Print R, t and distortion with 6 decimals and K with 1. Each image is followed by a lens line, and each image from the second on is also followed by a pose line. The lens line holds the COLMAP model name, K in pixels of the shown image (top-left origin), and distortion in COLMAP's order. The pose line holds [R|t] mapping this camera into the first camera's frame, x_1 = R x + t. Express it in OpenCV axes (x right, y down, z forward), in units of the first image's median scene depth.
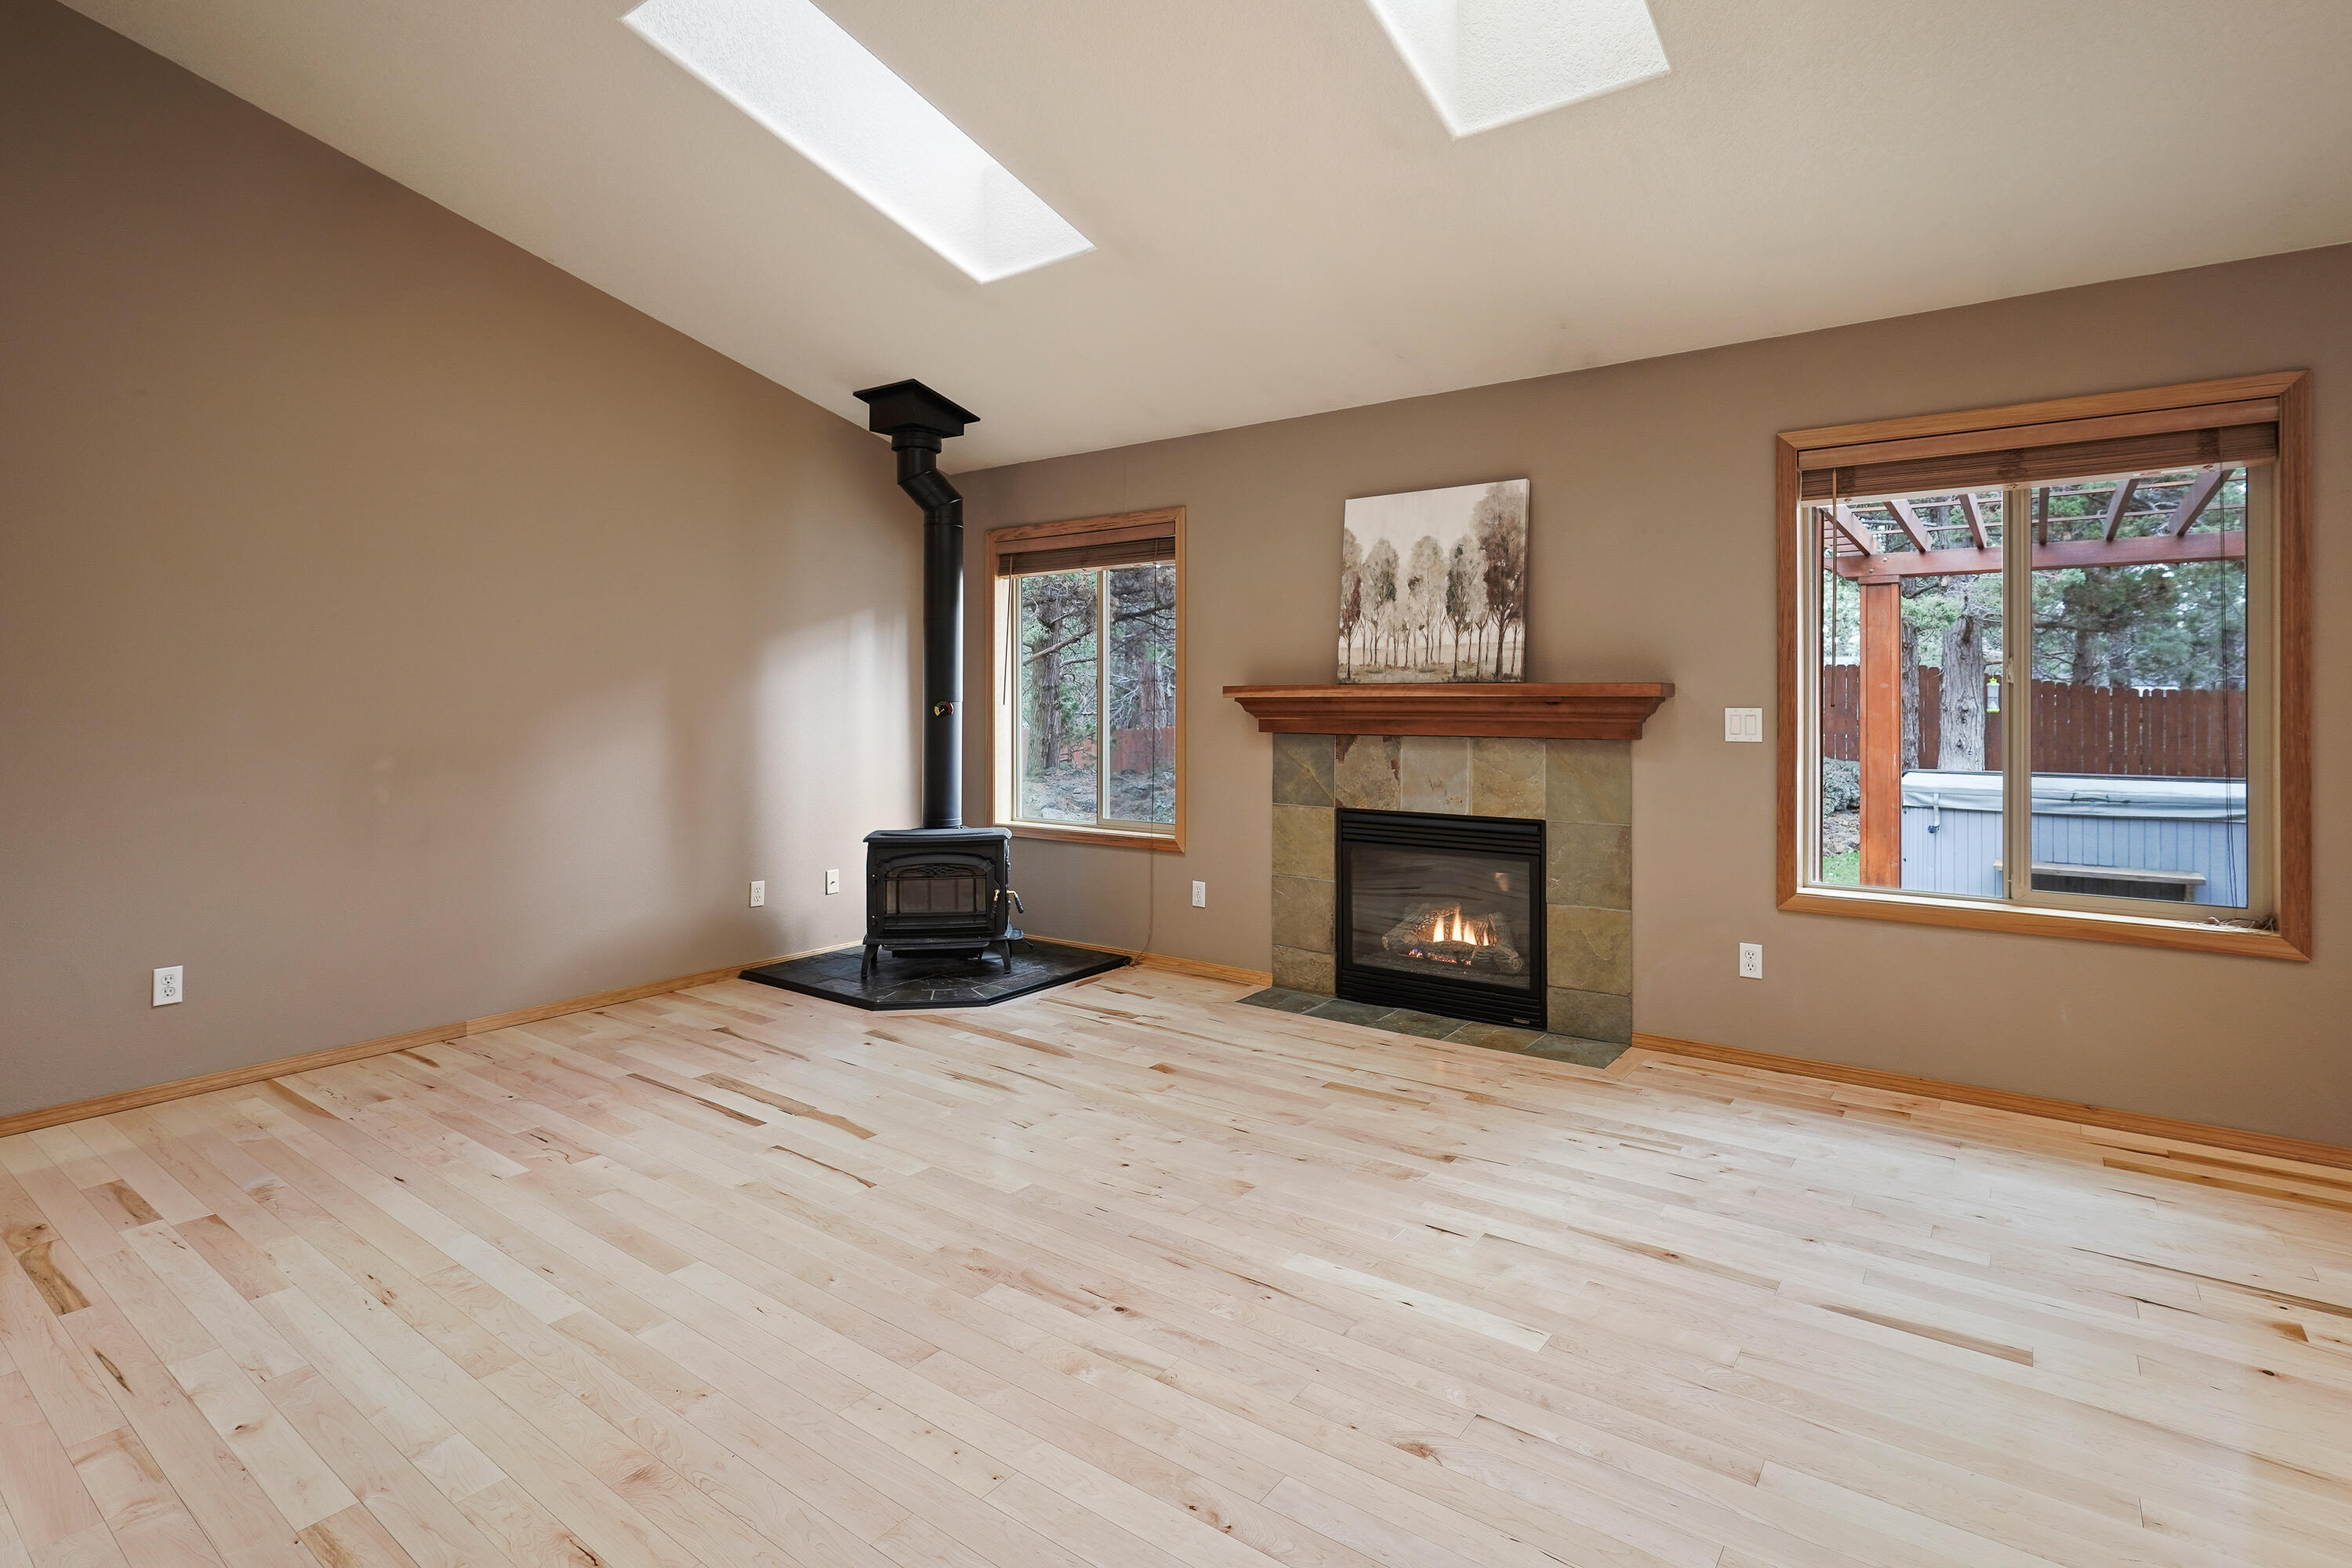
lens RADIAL K [[1142.1, 0, 1183.5], [0, 1142.1, 685.5], [0, 0, 1]] dist [-0.011298, 0.004975]
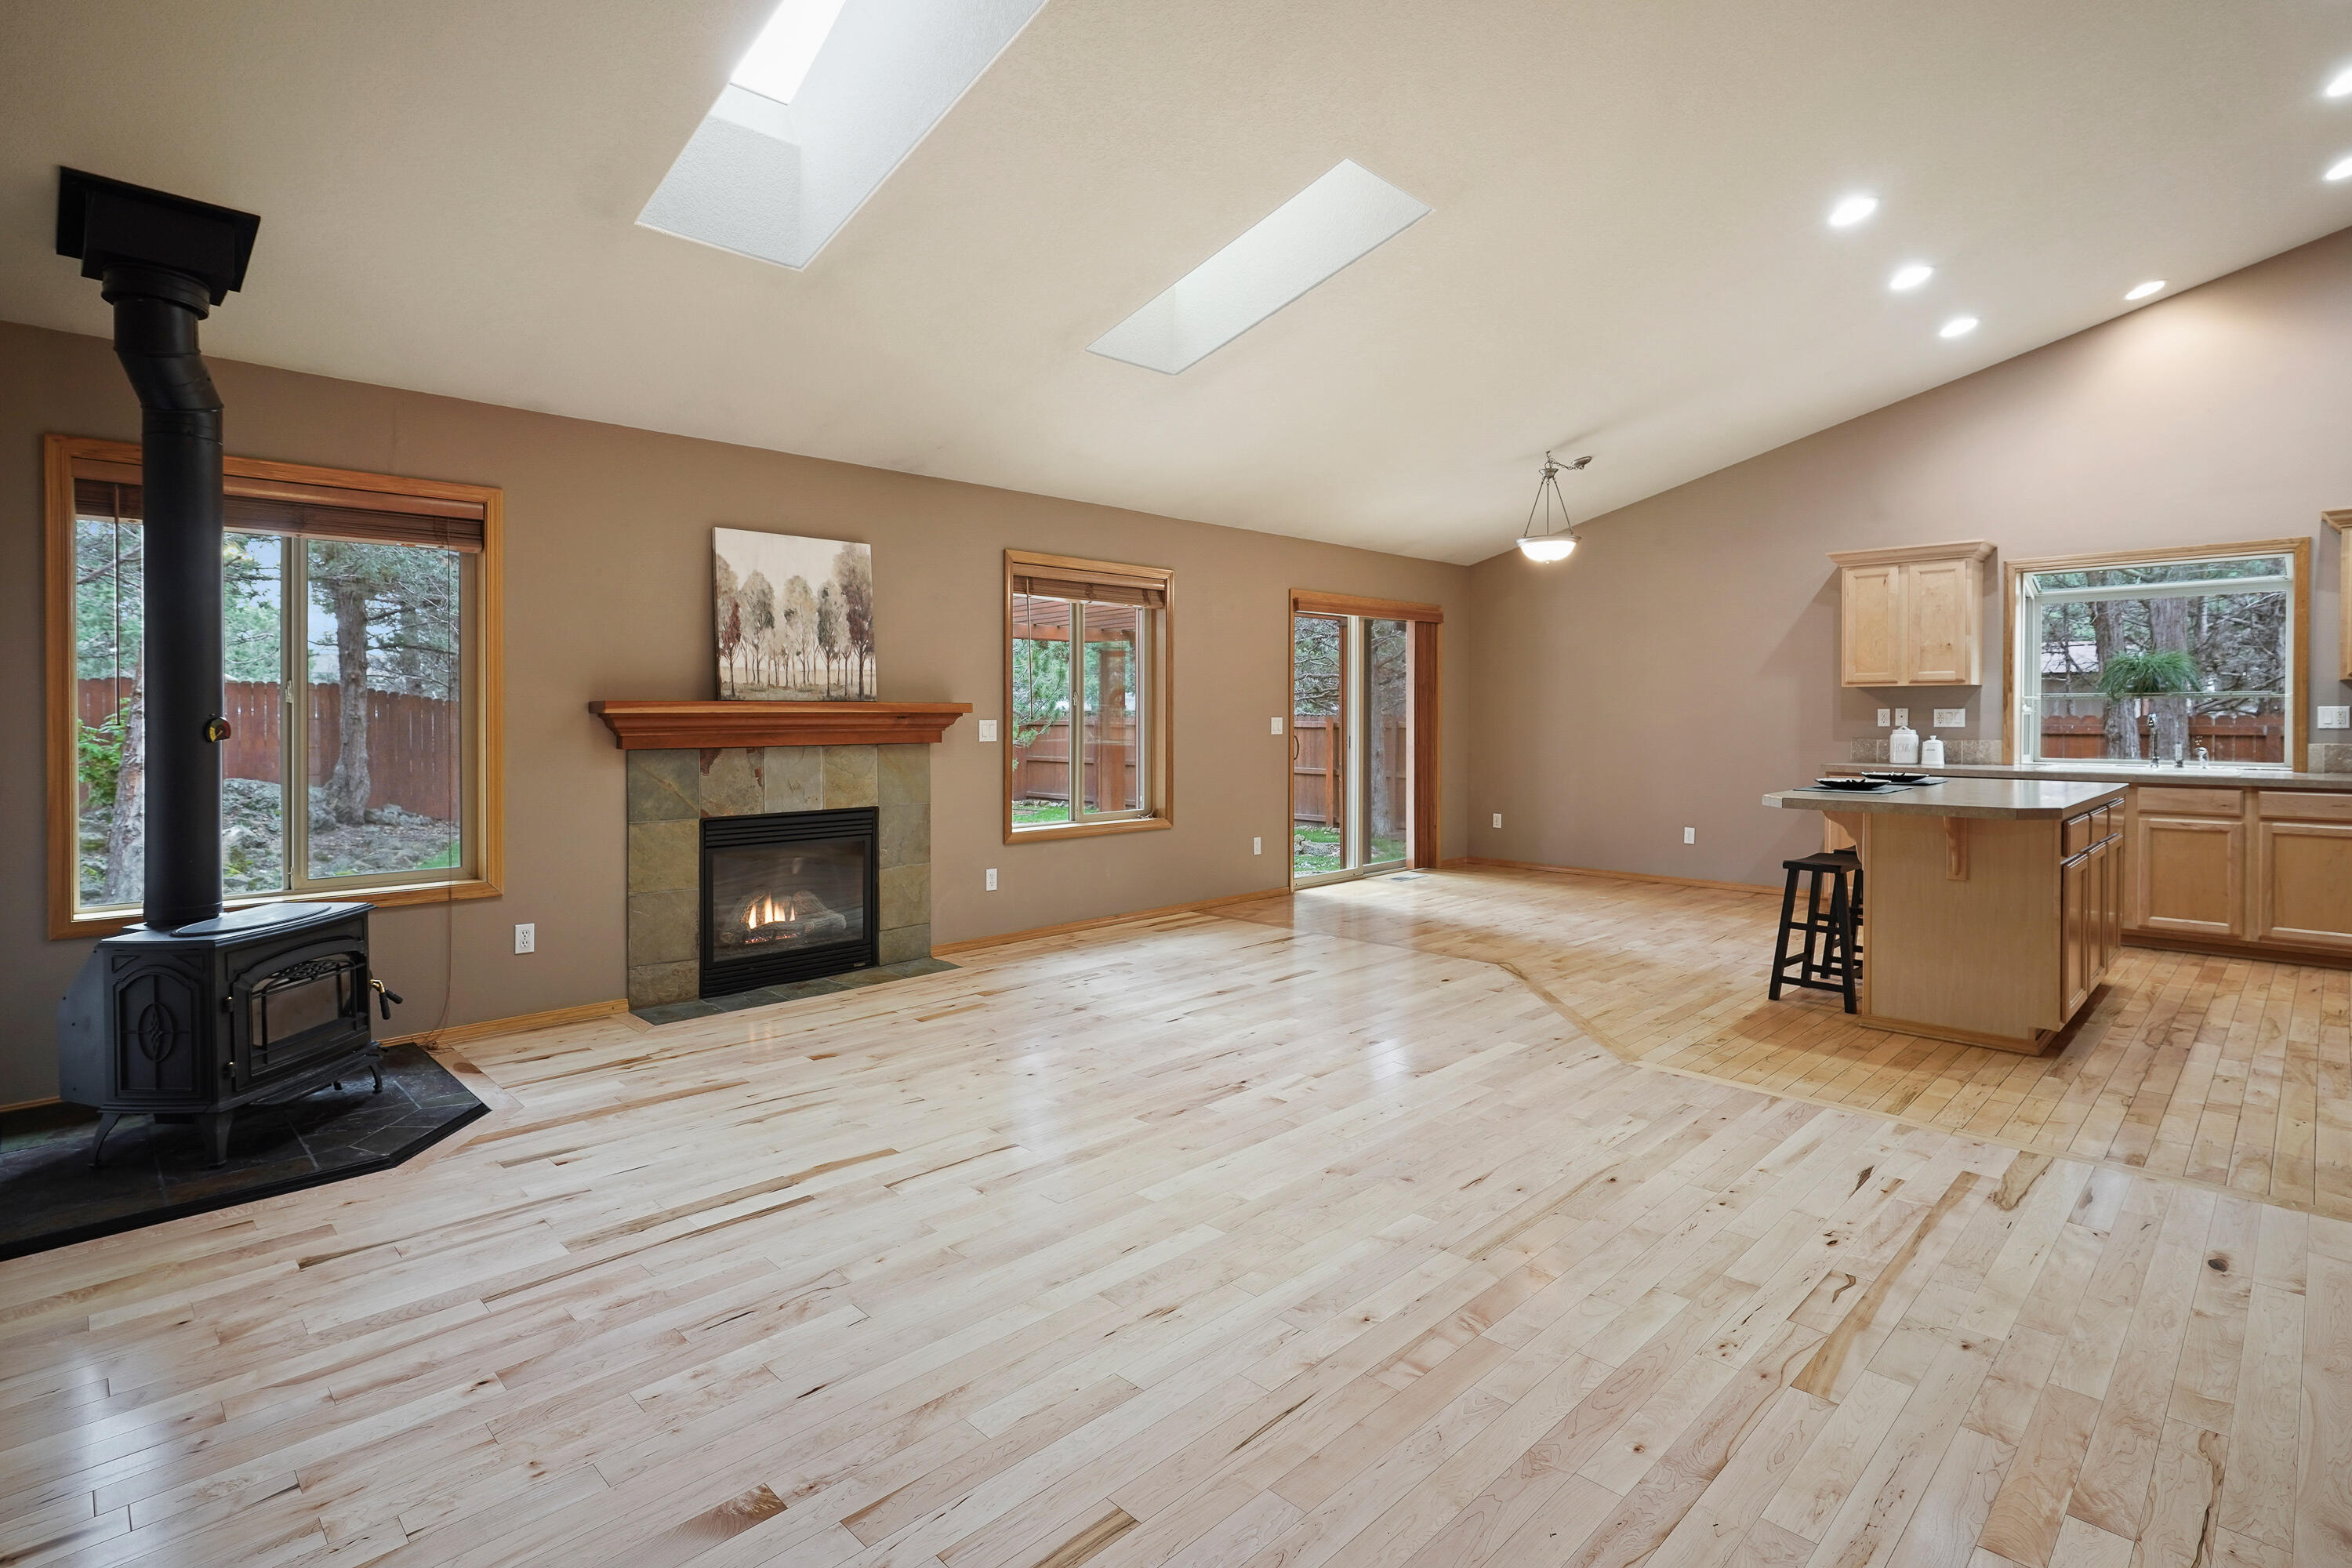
lens RADIAL K [[1142.1, 0, 1152.5], [0, 1142.1, 720.7], [0, 0, 1]] dist [-0.011298, 0.004975]
pose [[0.173504, -0.006743, 0.984810, -0.892807], [-0.009892, 0.999914, 0.008589, 0.004519], [-0.984784, -0.011232, 0.173422, 0.443243]]
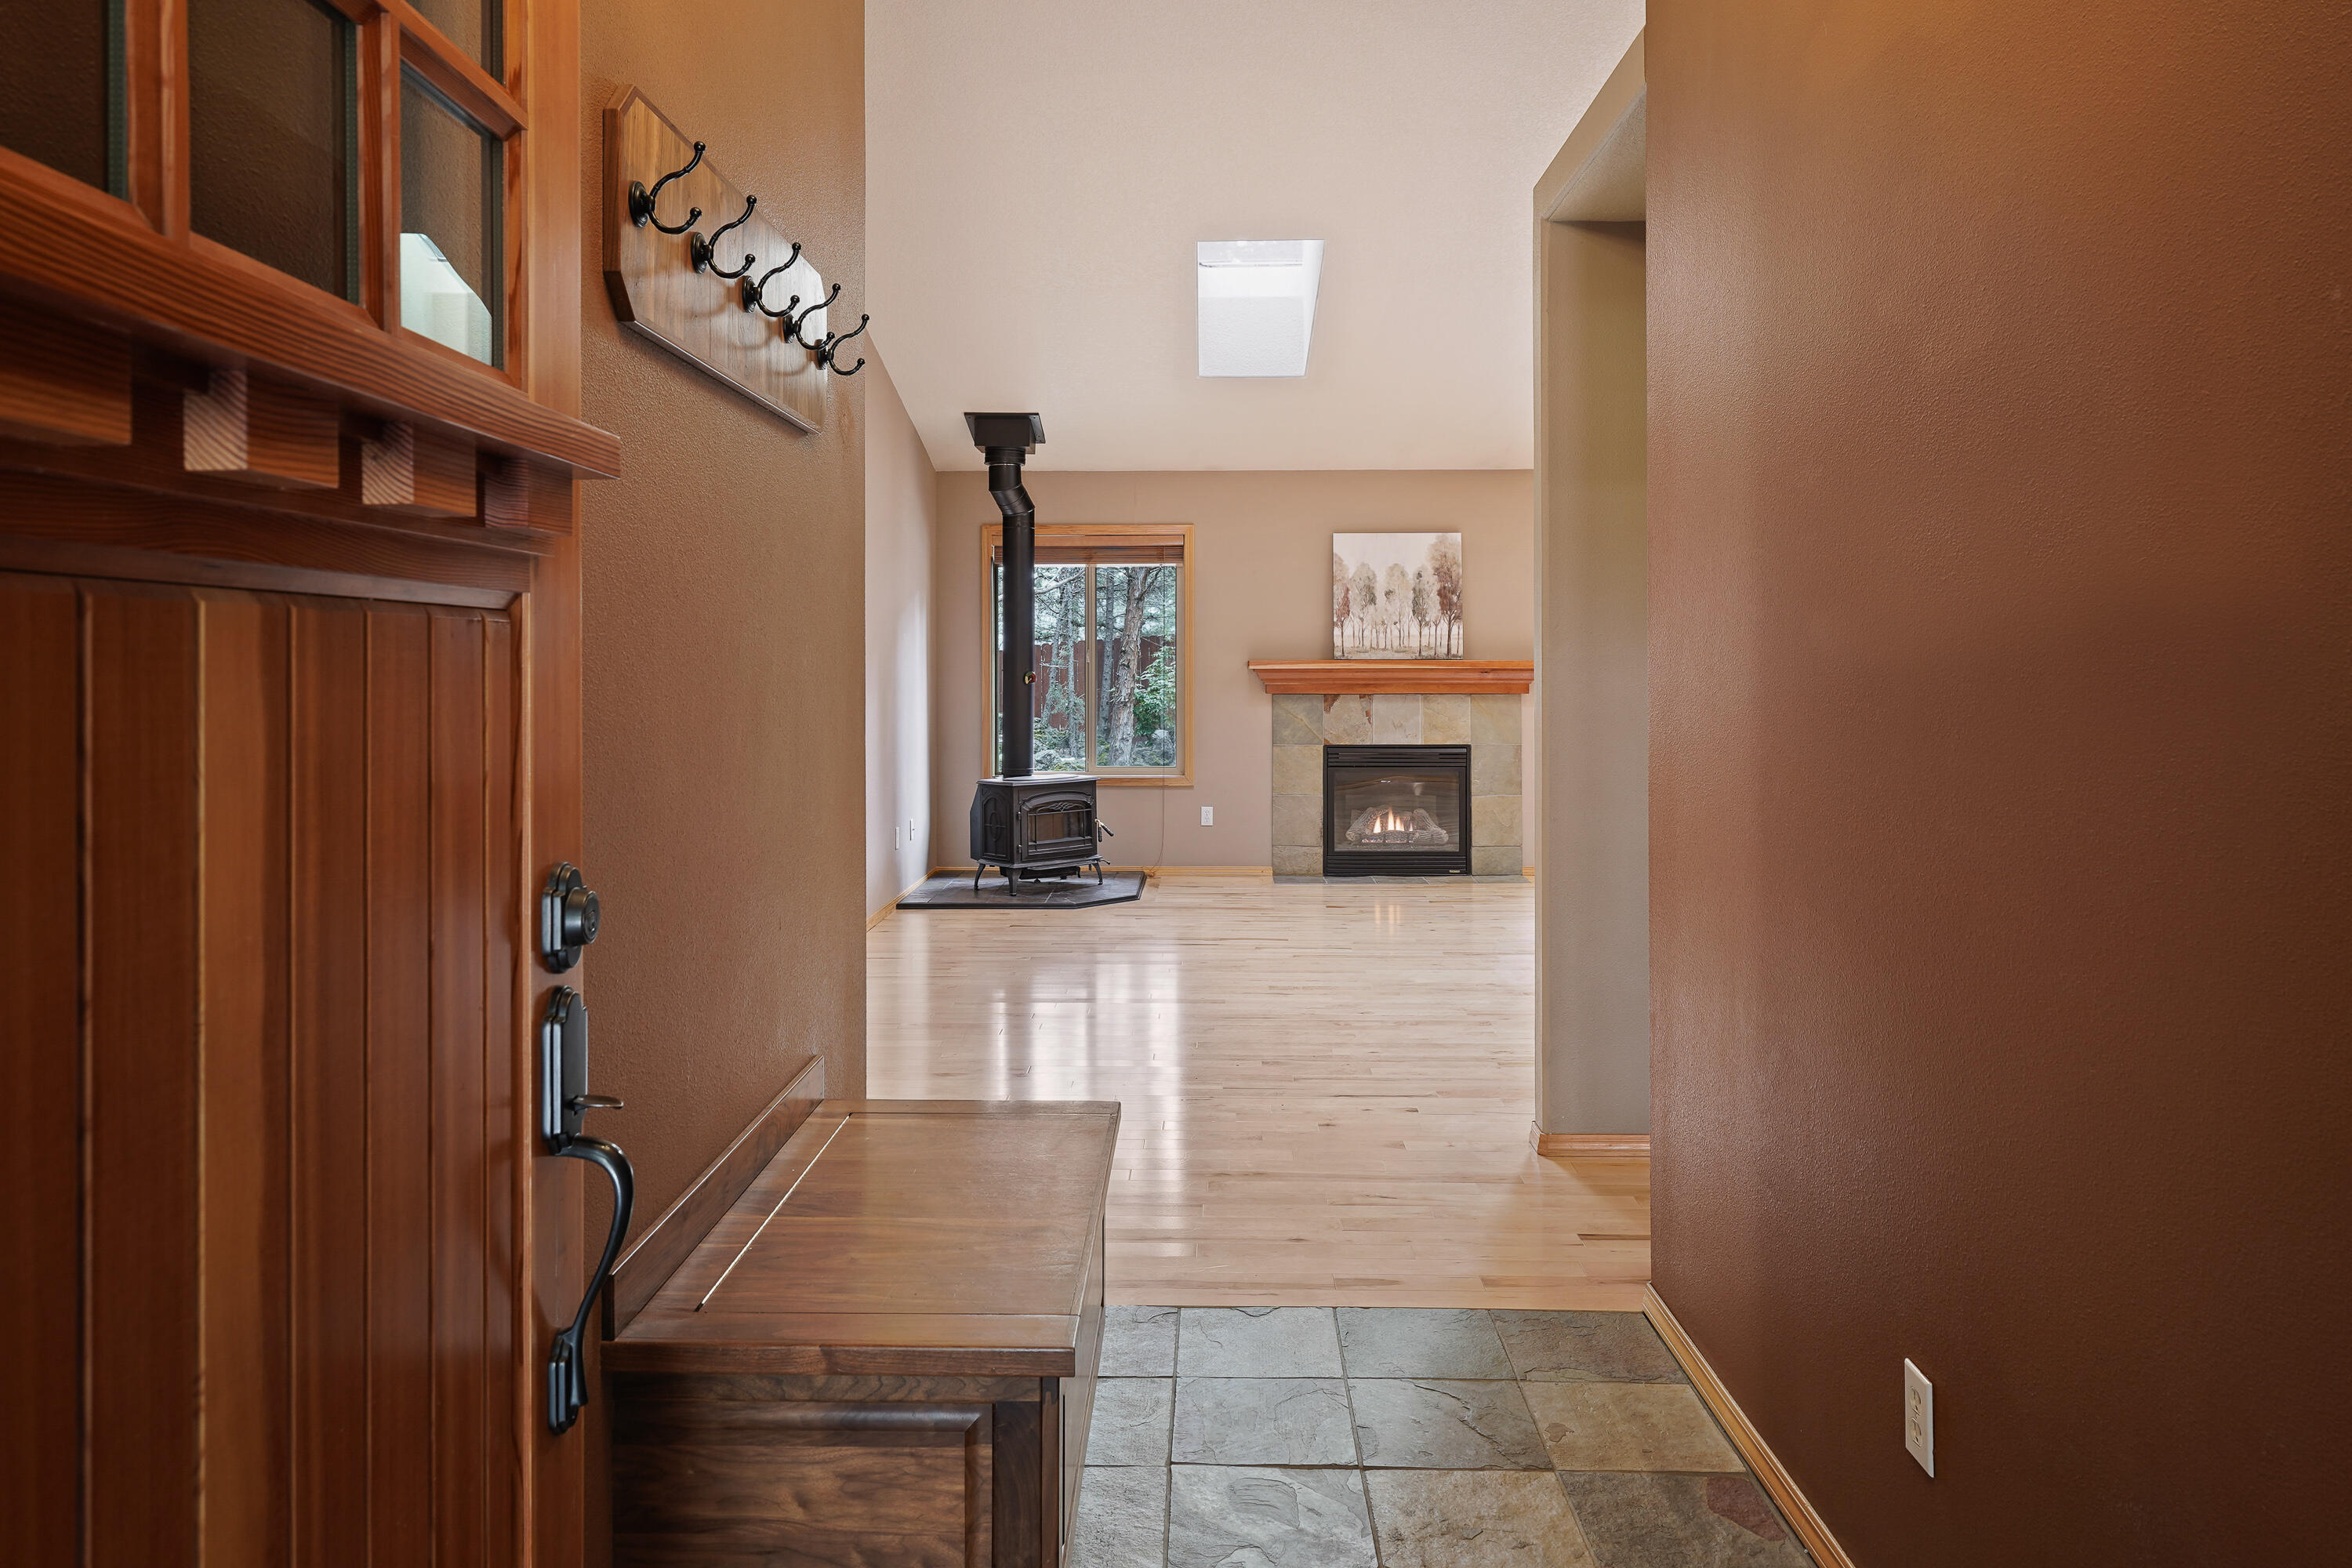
lens RADIAL K [[1498.0, 0, 1168.4], [0, 1498.0, 652.7], [0, 0, 1]] dist [0.004898, -0.004704]
pose [[0.826119, 0.003704, 0.563483, -1.189320], [-0.005507, 0.999984, 0.001500, -0.012680], [-0.563468, -0.004342, 0.826126, -0.494534]]
